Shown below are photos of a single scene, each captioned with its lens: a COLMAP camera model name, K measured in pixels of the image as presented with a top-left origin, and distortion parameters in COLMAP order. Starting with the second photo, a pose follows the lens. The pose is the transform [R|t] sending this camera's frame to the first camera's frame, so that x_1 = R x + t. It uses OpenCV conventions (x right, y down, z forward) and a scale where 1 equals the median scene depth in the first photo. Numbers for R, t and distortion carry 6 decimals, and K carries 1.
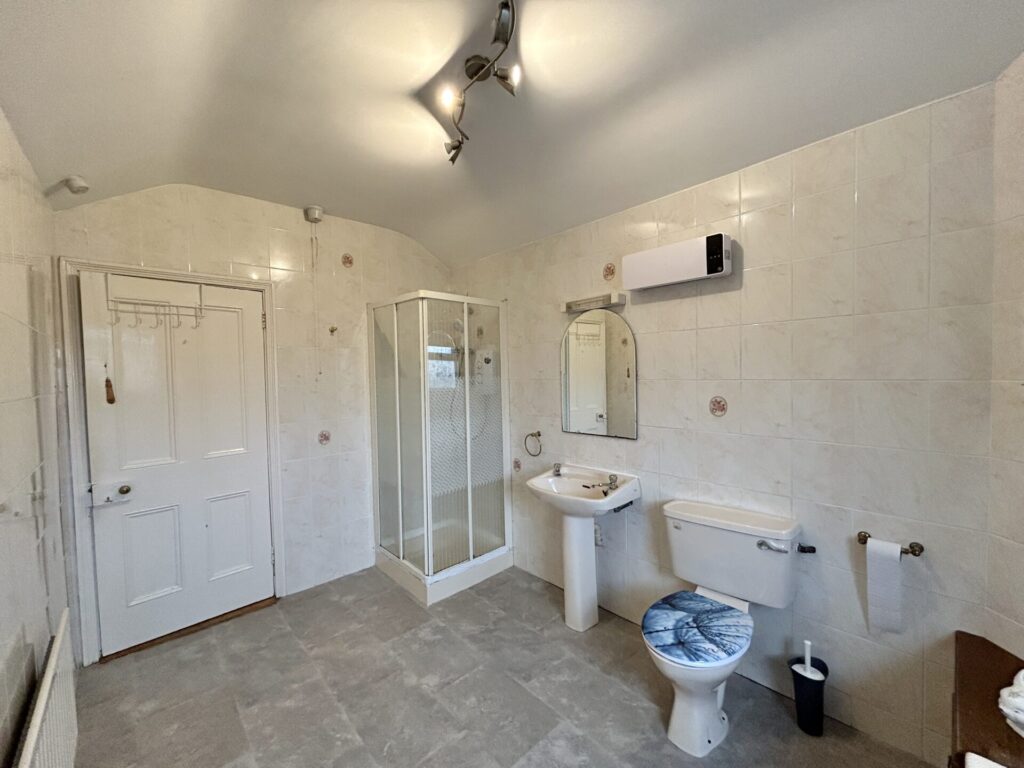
lens RADIAL K [[412.8, 0, 511.4], [0, 412.8, 385.9], [0, 0, 1]] dist [-0.000997, 0.000441]
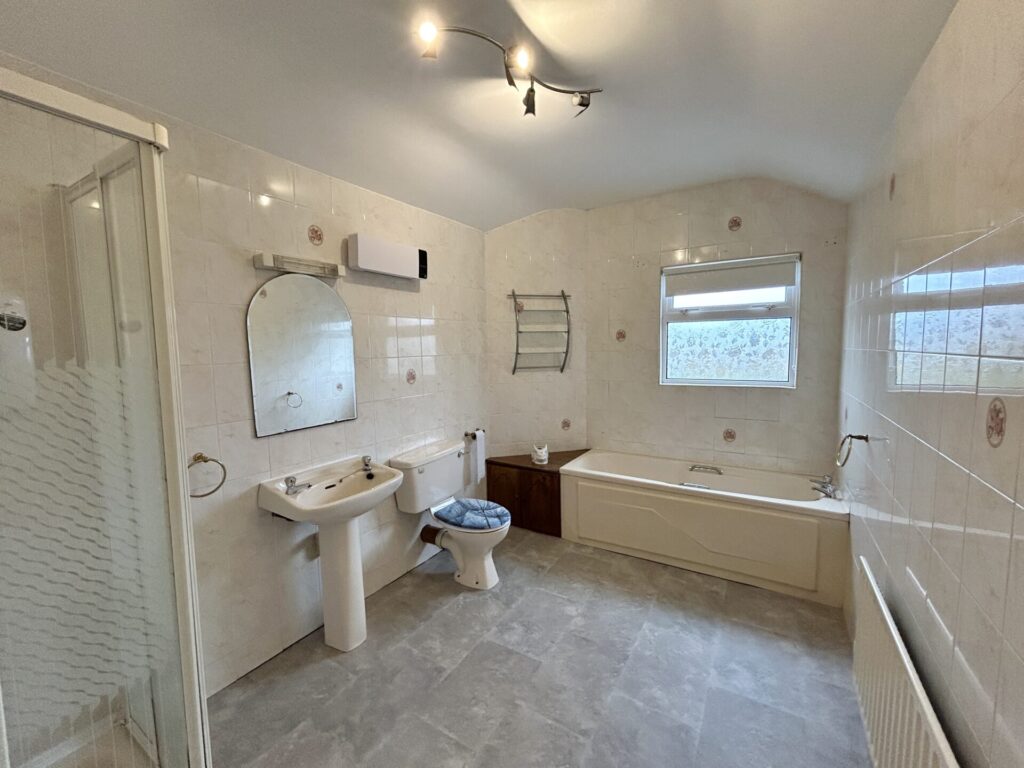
lens RADIAL K [[412.8, 0, 513.6], [0, 412.8, 381.8], [0, 0, 1]] dist [-0.000997, 0.000441]
pose [[-0.267147, -0.058856, 0.961857, -0.882912], [0.053173, 0.995712, 0.075696, -0.016331], [-0.962188, 0.071367, -0.262872, 1.038861]]
